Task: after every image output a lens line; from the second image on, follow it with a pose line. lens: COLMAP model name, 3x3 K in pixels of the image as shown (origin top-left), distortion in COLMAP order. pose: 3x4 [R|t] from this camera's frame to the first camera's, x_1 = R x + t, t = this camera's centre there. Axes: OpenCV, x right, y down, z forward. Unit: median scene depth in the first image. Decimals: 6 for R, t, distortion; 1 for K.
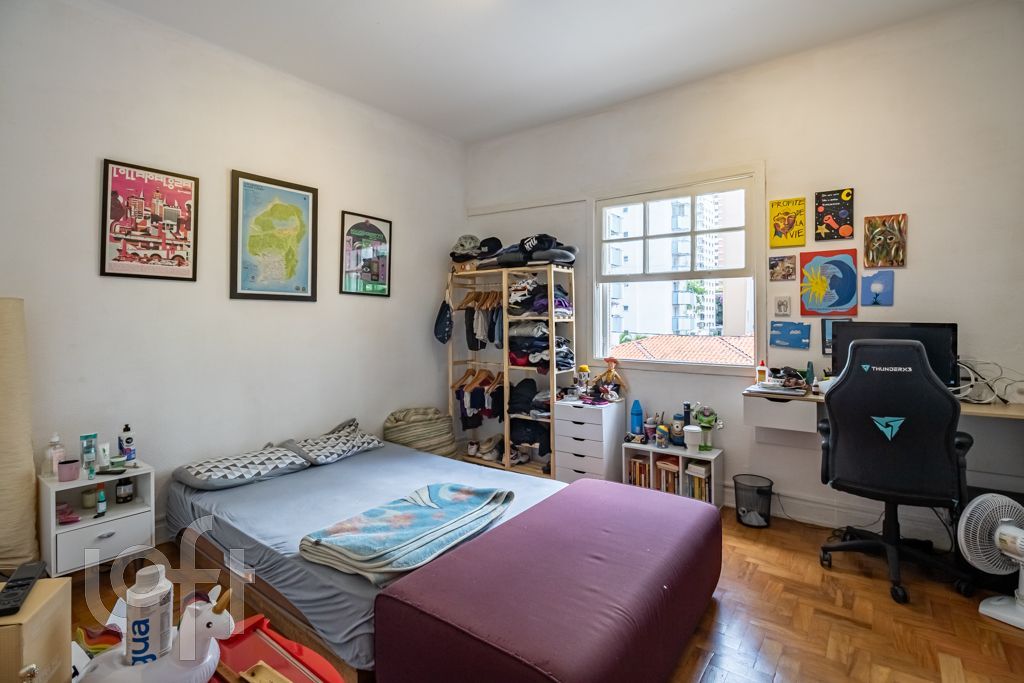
lens RADIAL K [[484.1, 0, 536.4], [0, 484.1, 323.6], [0, 0, 1]] dist [-0.014886, -0.004390]
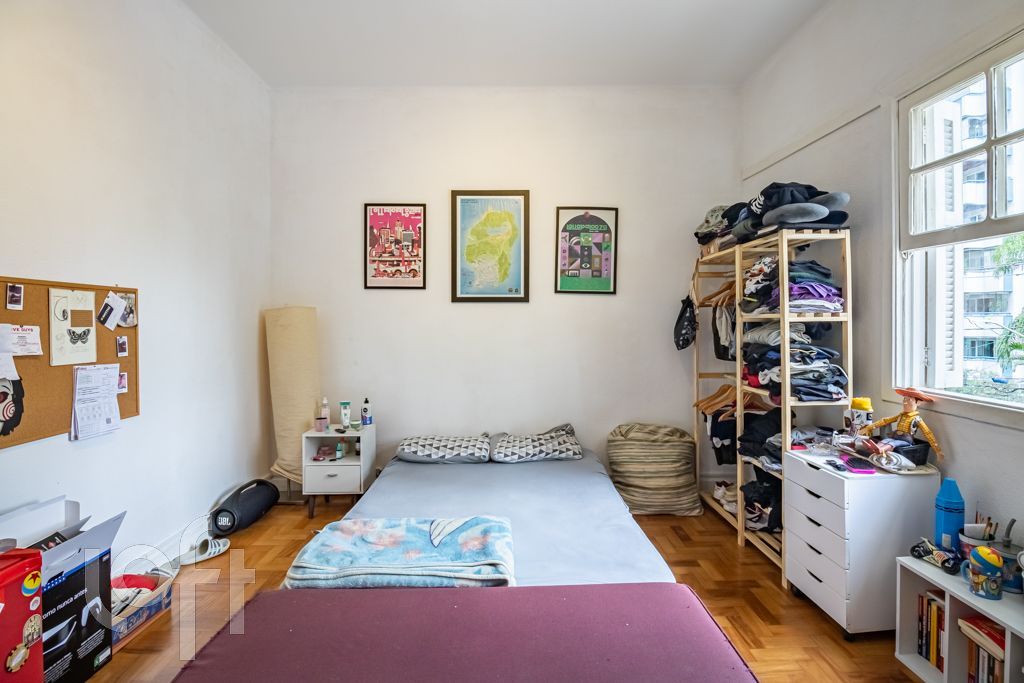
lens RADIAL K [[484.1, 0, 511.8], [0, 484.1, 333.9], [0, 0, 1]] dist [-0.014886, -0.004390]
pose [[0.593926, 0.018101, -0.804316, 0.330622], [-0.002923, 0.999789, 0.020341, 0.000390], [0.804515, -0.009730, 0.593853, 0.355651]]
